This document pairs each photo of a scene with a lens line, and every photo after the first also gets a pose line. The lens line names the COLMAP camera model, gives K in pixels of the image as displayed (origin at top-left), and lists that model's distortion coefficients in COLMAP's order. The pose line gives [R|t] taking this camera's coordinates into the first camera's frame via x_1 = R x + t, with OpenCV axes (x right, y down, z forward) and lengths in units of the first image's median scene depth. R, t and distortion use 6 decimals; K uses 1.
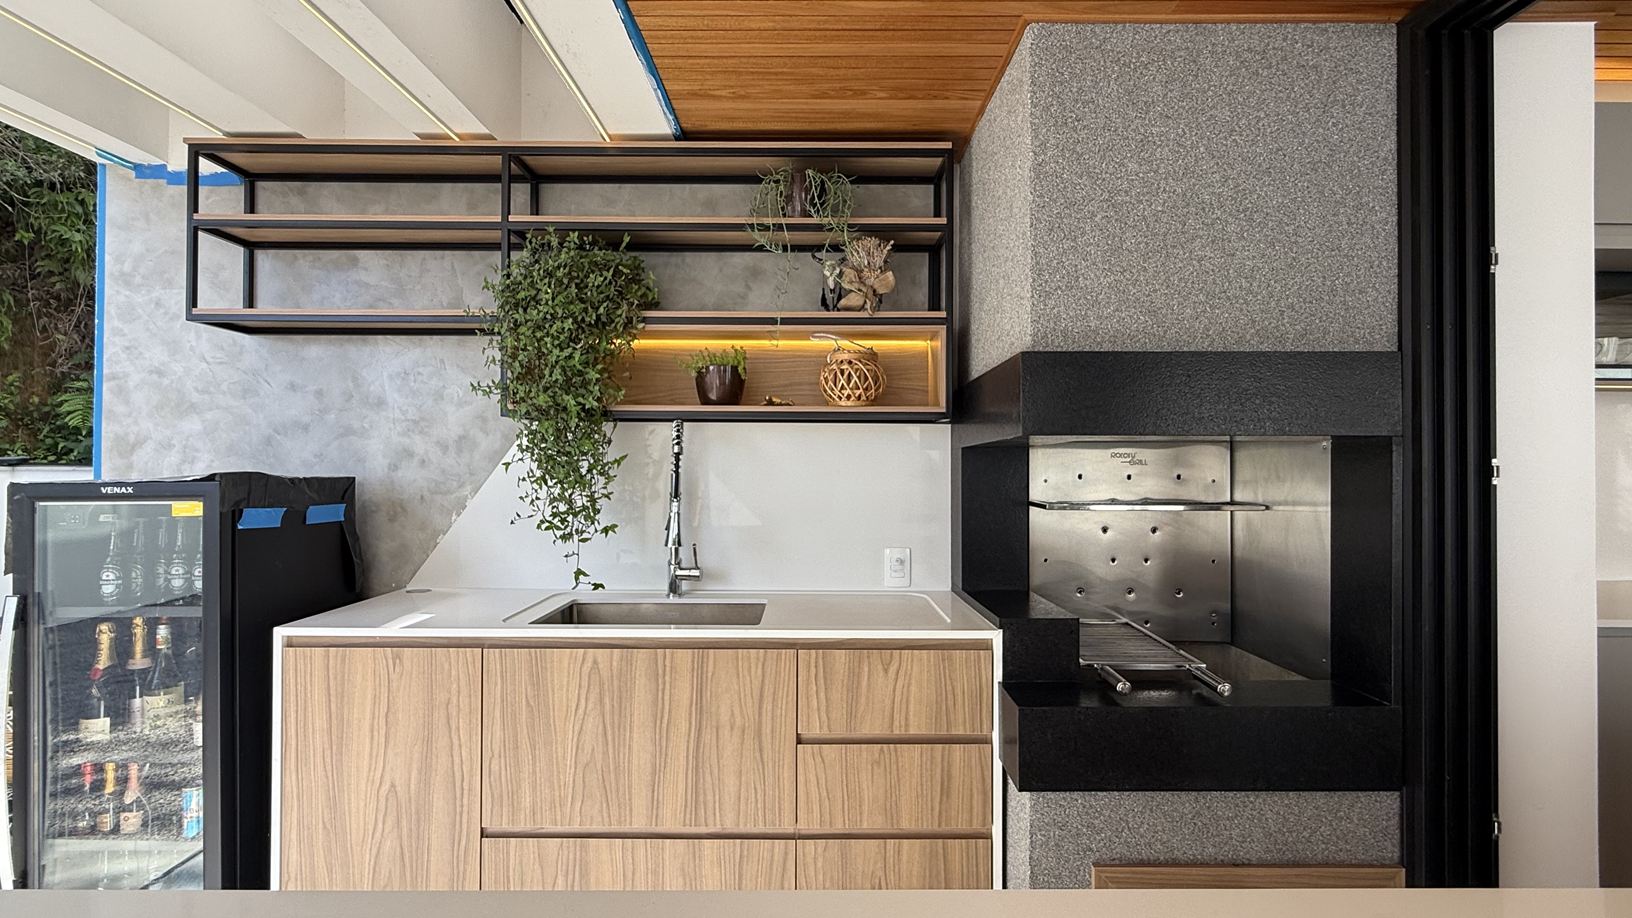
lens RADIAL K [[755.2, 0, 816.0], [0, 755.2, 459.0], [0, 0, 1]] dist [0.002242, 0.000097]
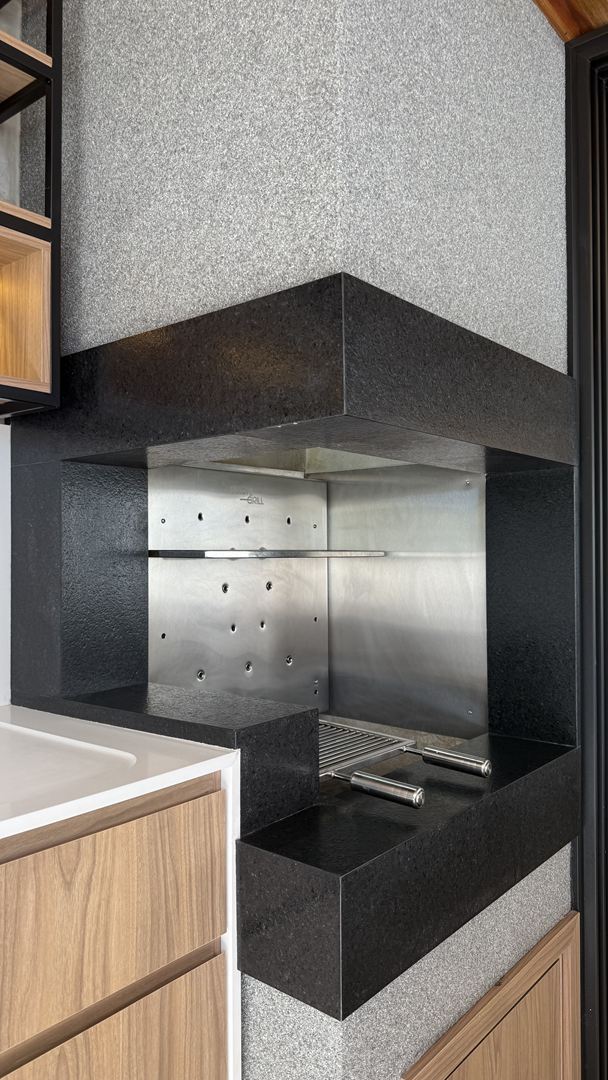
lens RADIAL K [[764.0, 0, 304.0], [0, 764.0, 540.0], [0, 0, 1]] dist [0.087805, -0.145408]
pose [[0.641297, 0.008211, 0.767249, -0.187805], [-0.001928, 0.999957, -0.009090, 0.066273], [-0.767290, 0.004351, 0.641285, 0.568612]]
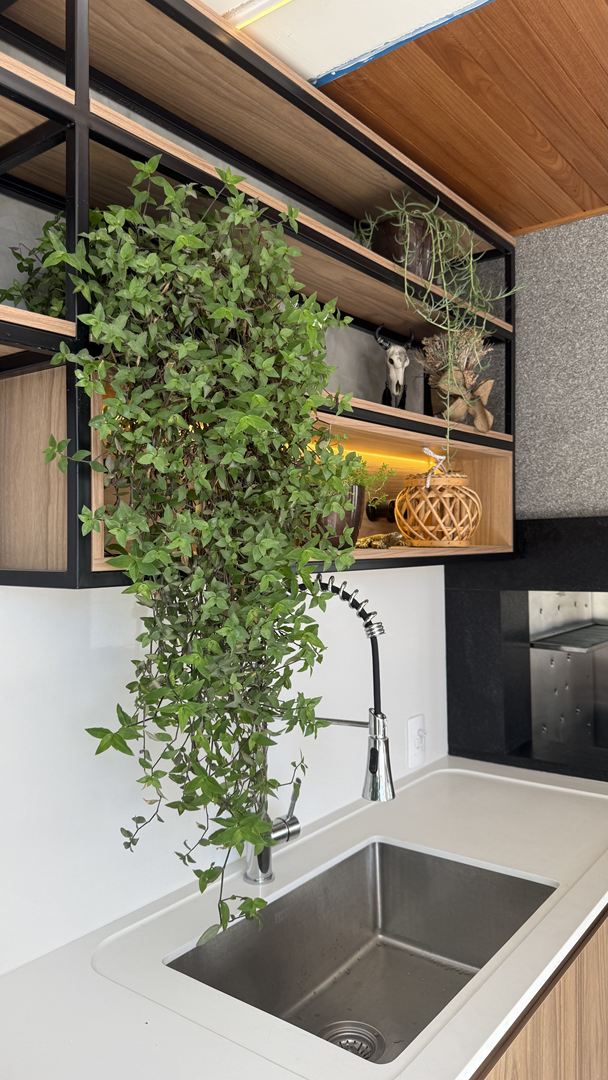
lens RADIAL K [[764.0, 0, 304.0], [0, 764.0, 540.0], [0, 0, 1]] dist [0.087805, -0.145408]
pose [[0.620336, -0.012703, 0.784233, -0.804563], [0.008143, 0.999919, 0.009755, -0.104238], [-0.784294, 0.000335, 0.620390, 0.771155]]
